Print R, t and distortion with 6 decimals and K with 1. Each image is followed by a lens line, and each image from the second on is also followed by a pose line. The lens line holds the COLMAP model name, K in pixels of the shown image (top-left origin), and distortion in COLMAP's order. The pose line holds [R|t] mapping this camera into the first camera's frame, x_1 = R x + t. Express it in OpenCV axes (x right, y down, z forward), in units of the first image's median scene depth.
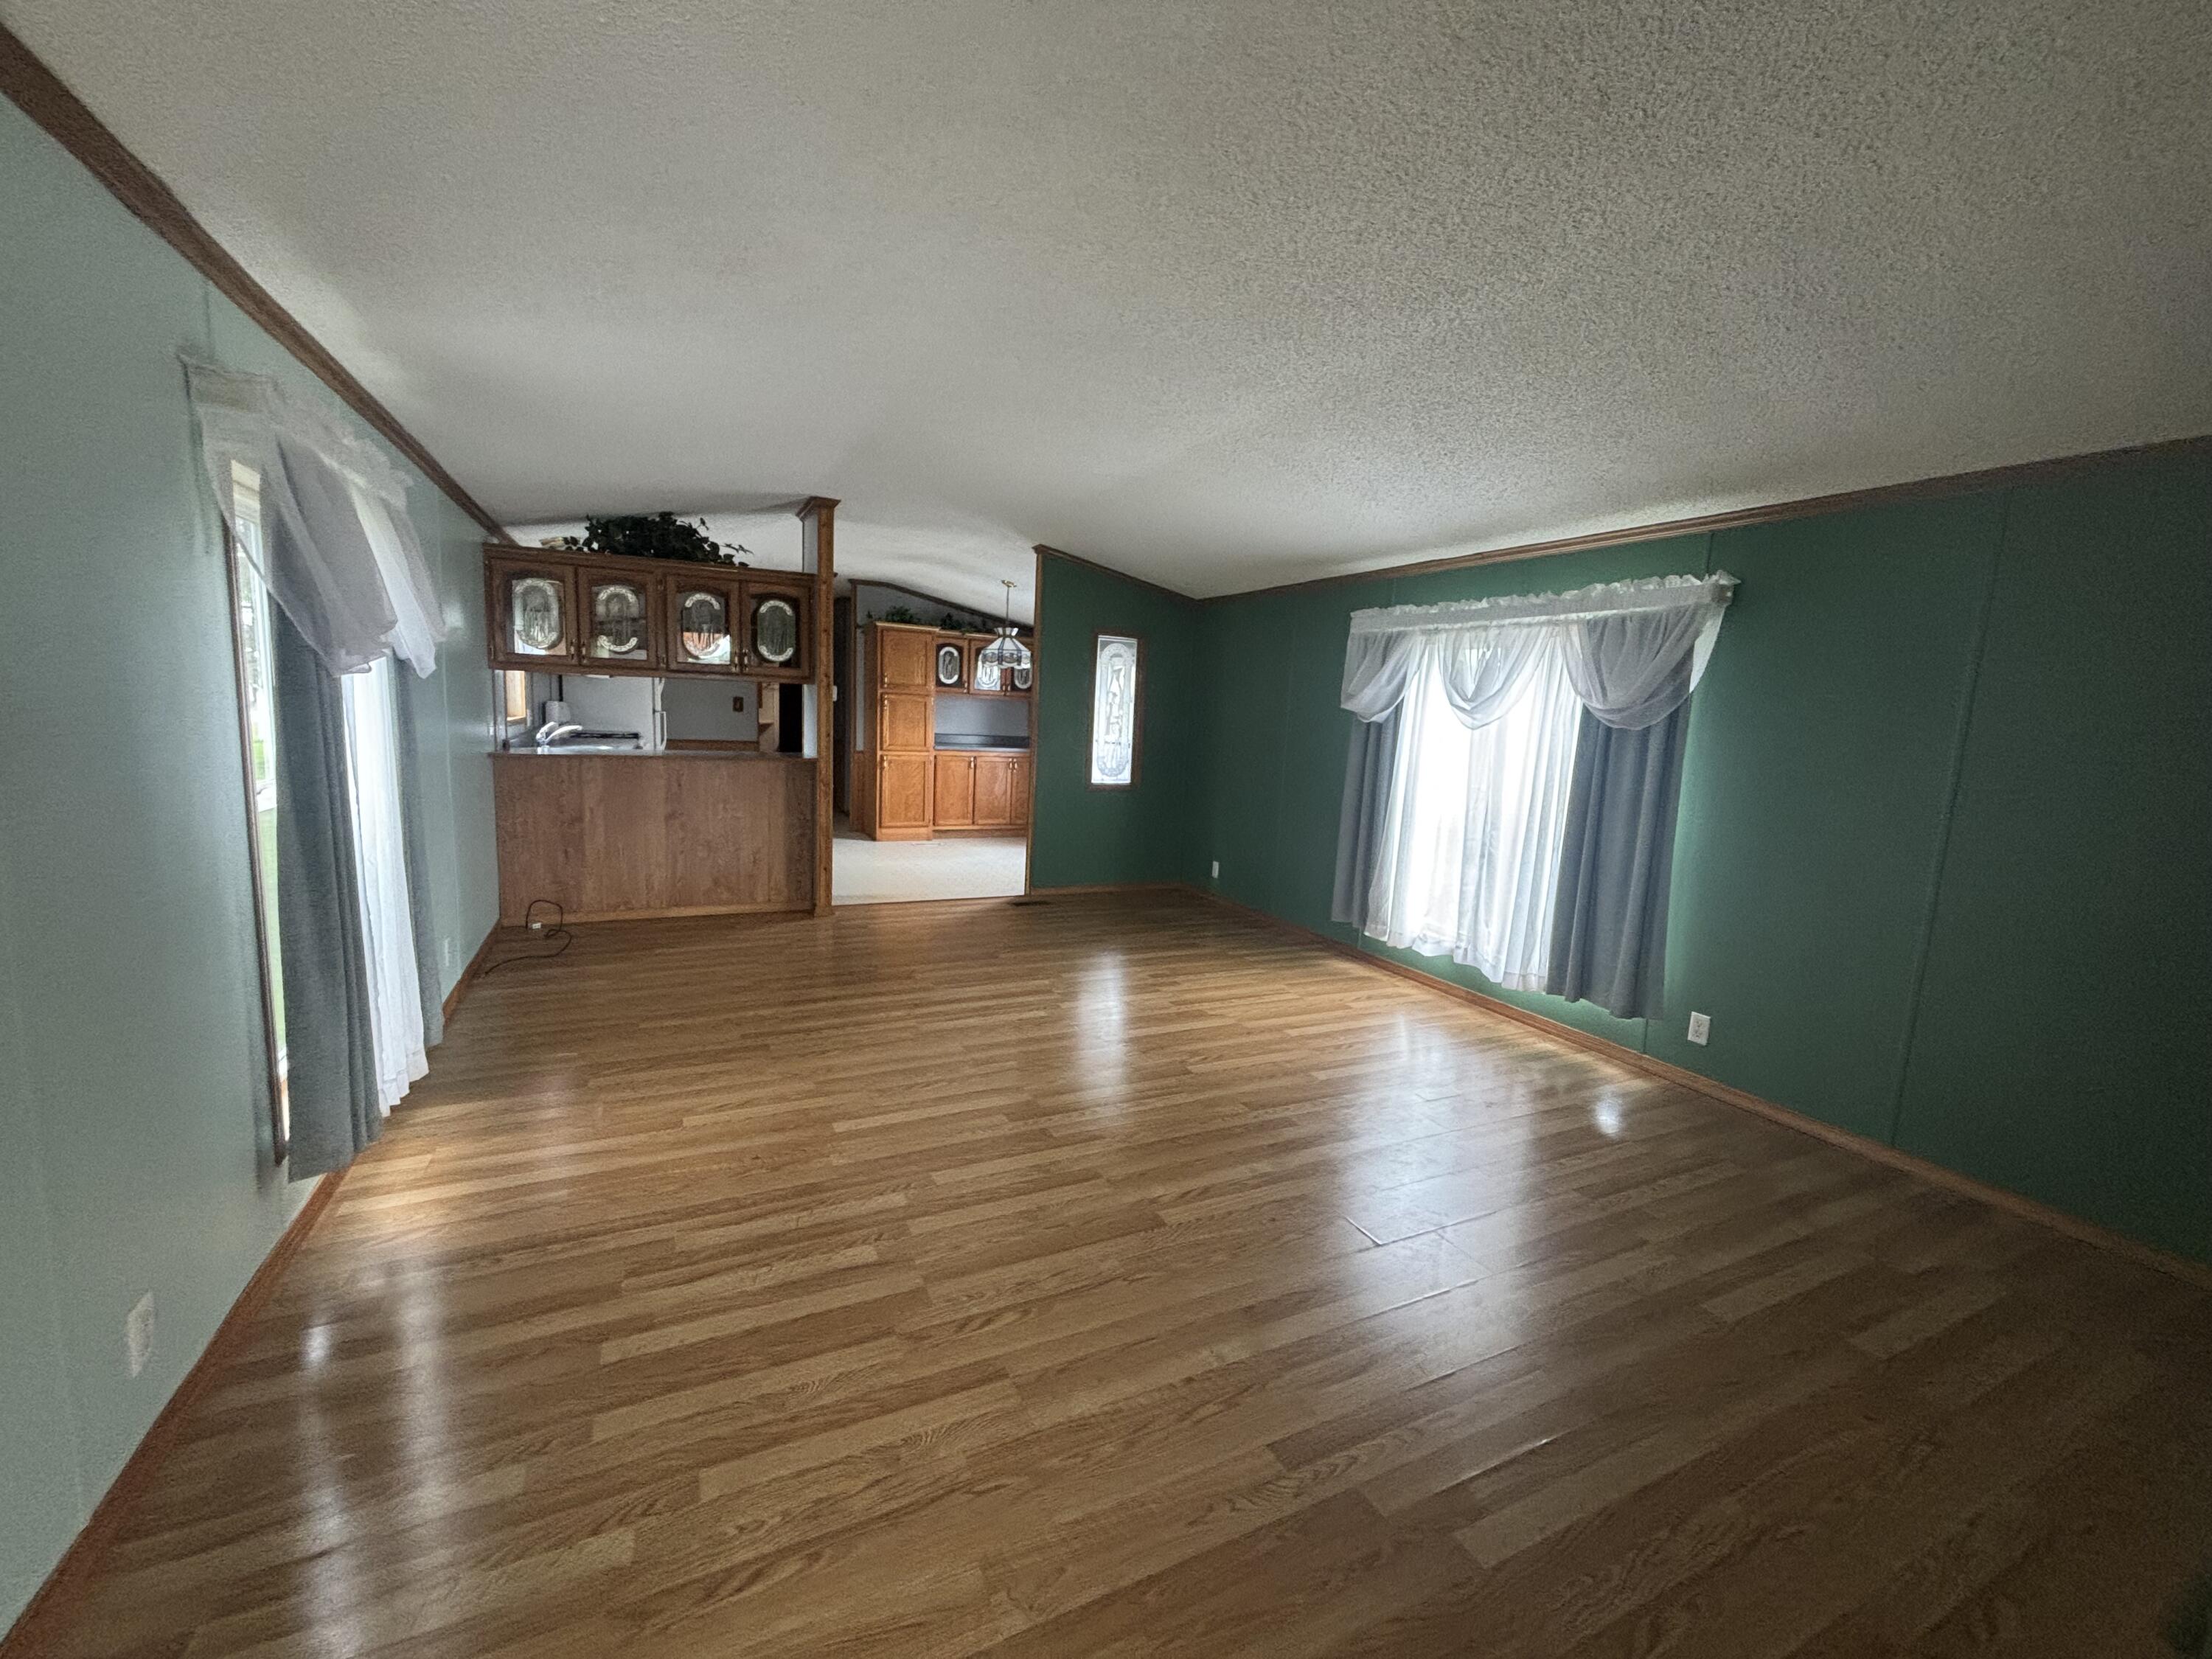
lens RADIAL K [[891.1, 0, 1108.8], [0, 891.1, 834.0], [0, 0, 1]] dist [-0.003431, -0.000159]
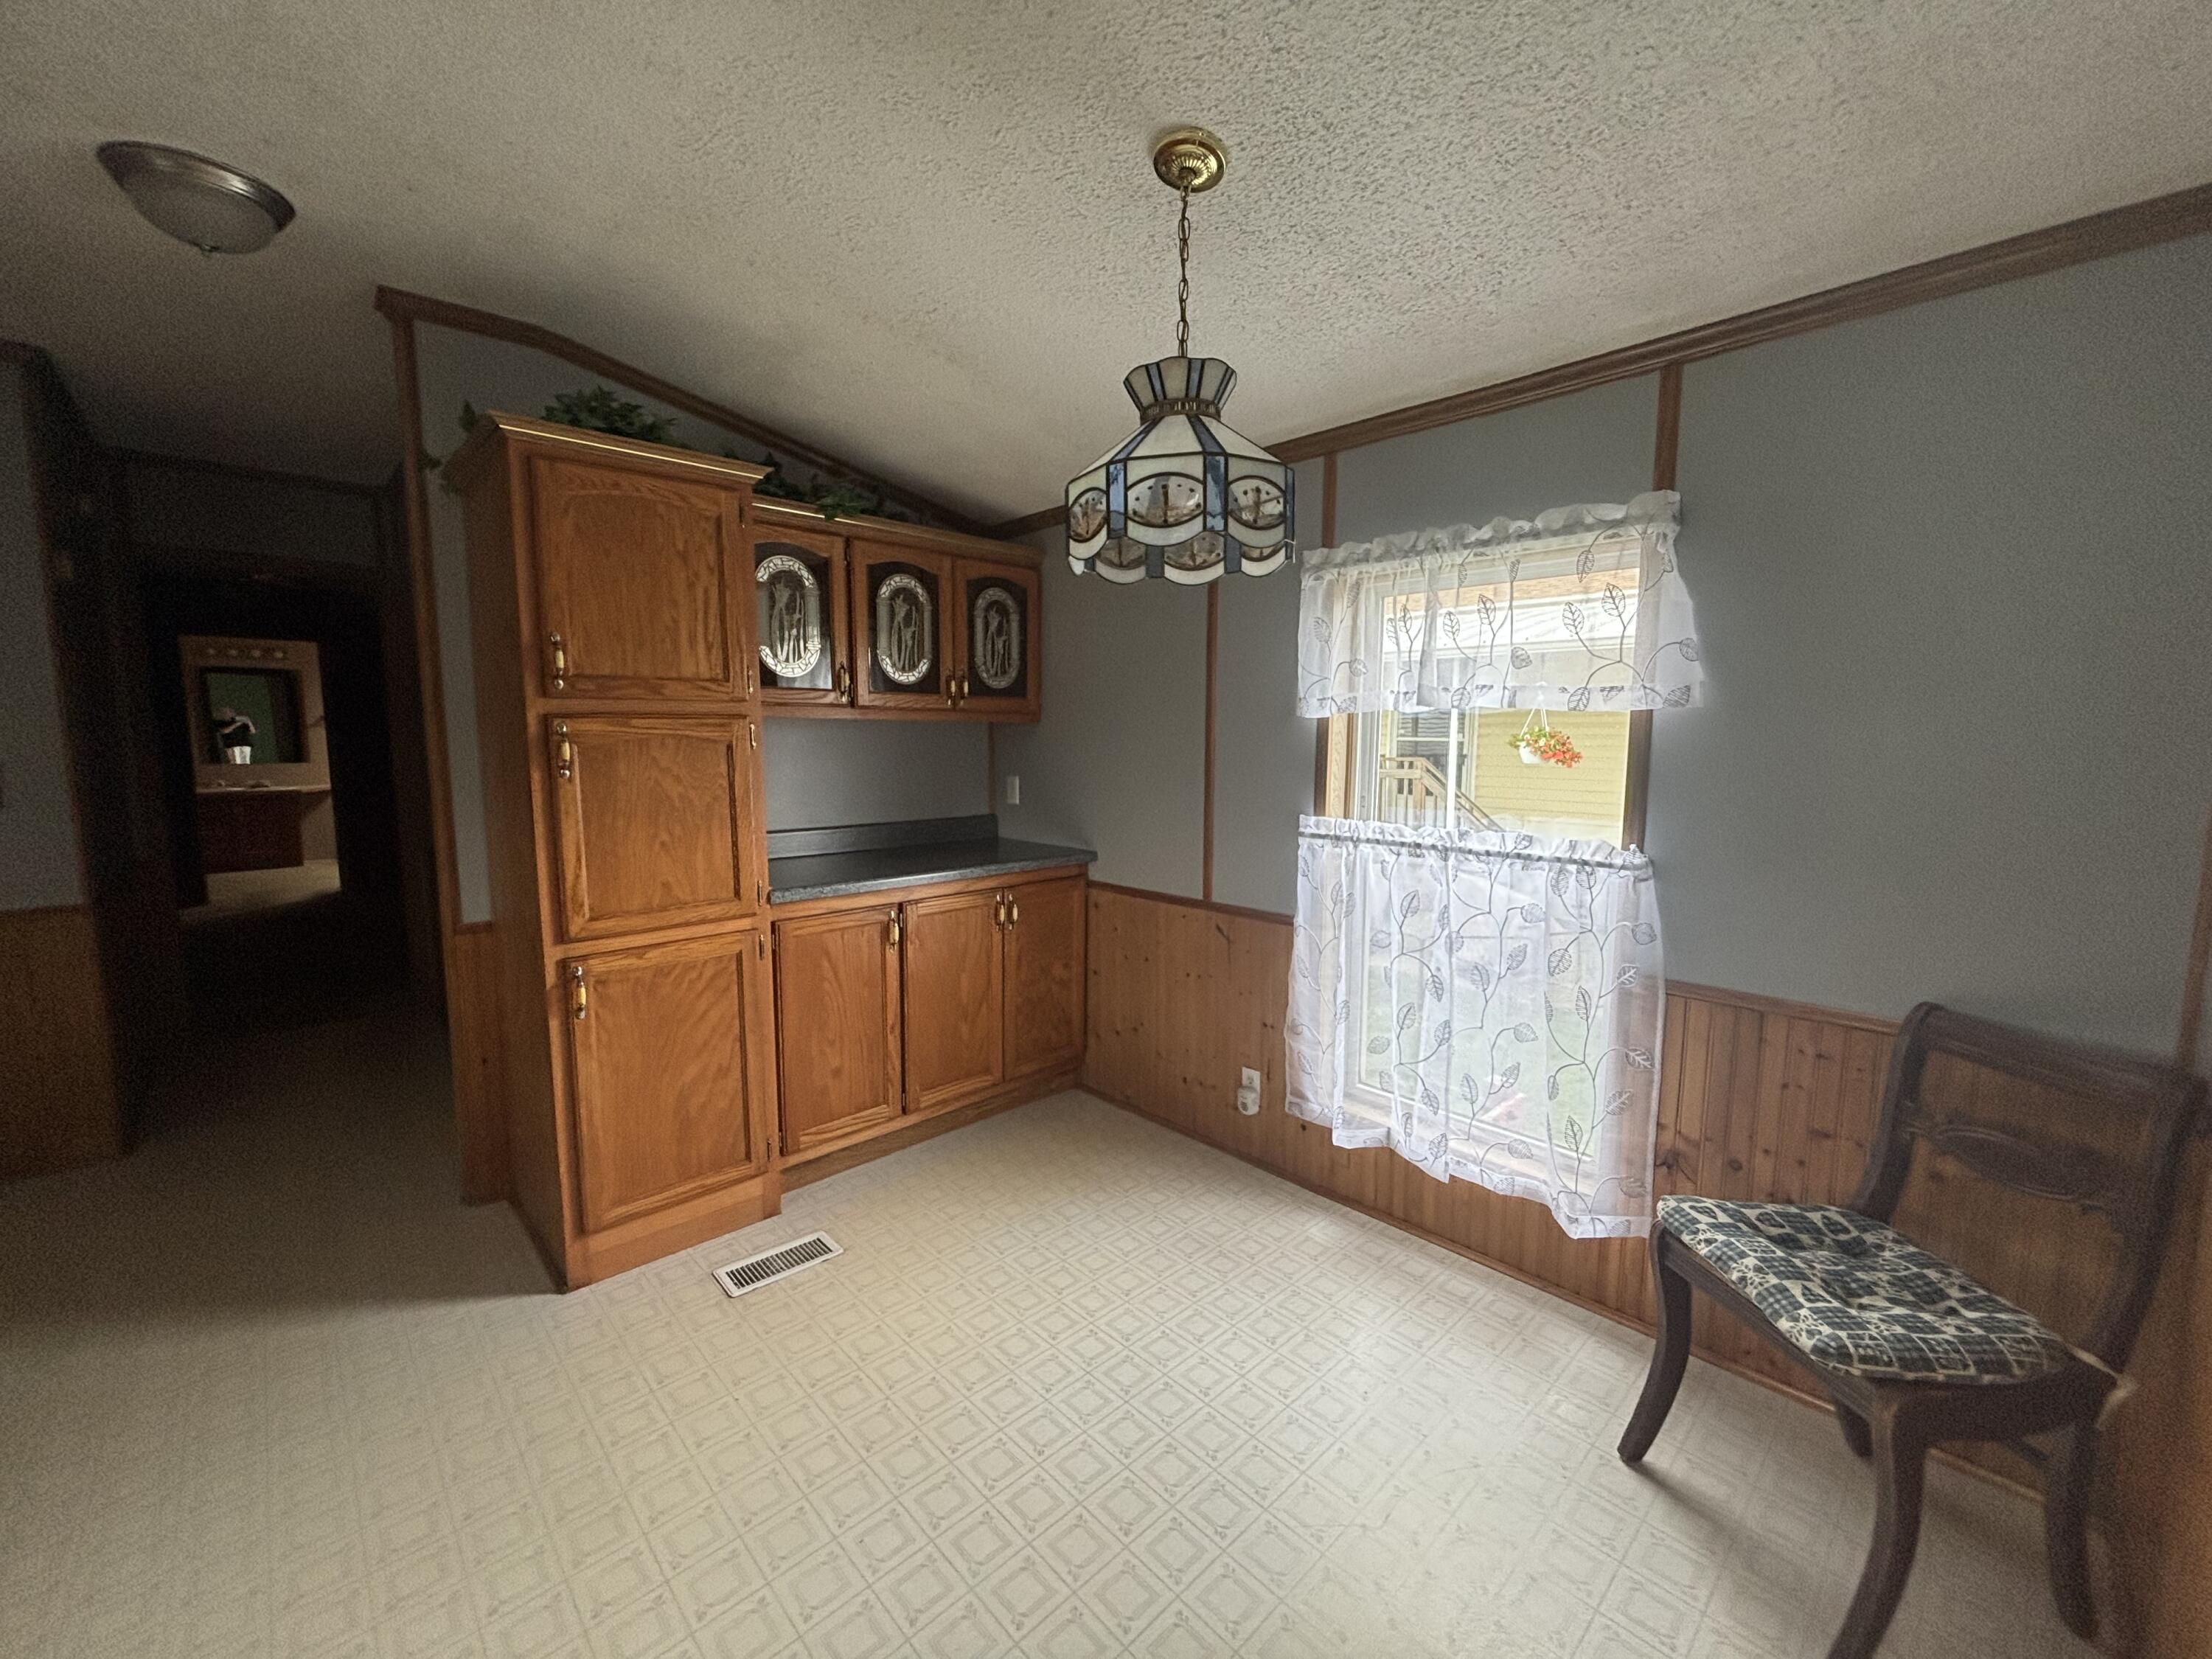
lens RADIAL K [[891.1, 0, 1092.6], [0, 891.1, 832.5], [0, 0, 1]] dist [-0.003431, -0.000159]
pose [[0.956673, -0.080523, 0.279809, -0.174667], [0.088000, 0.996019, -0.014238, -0.104901], [-0.277549, 0.038245, 0.959950, 0.694861]]
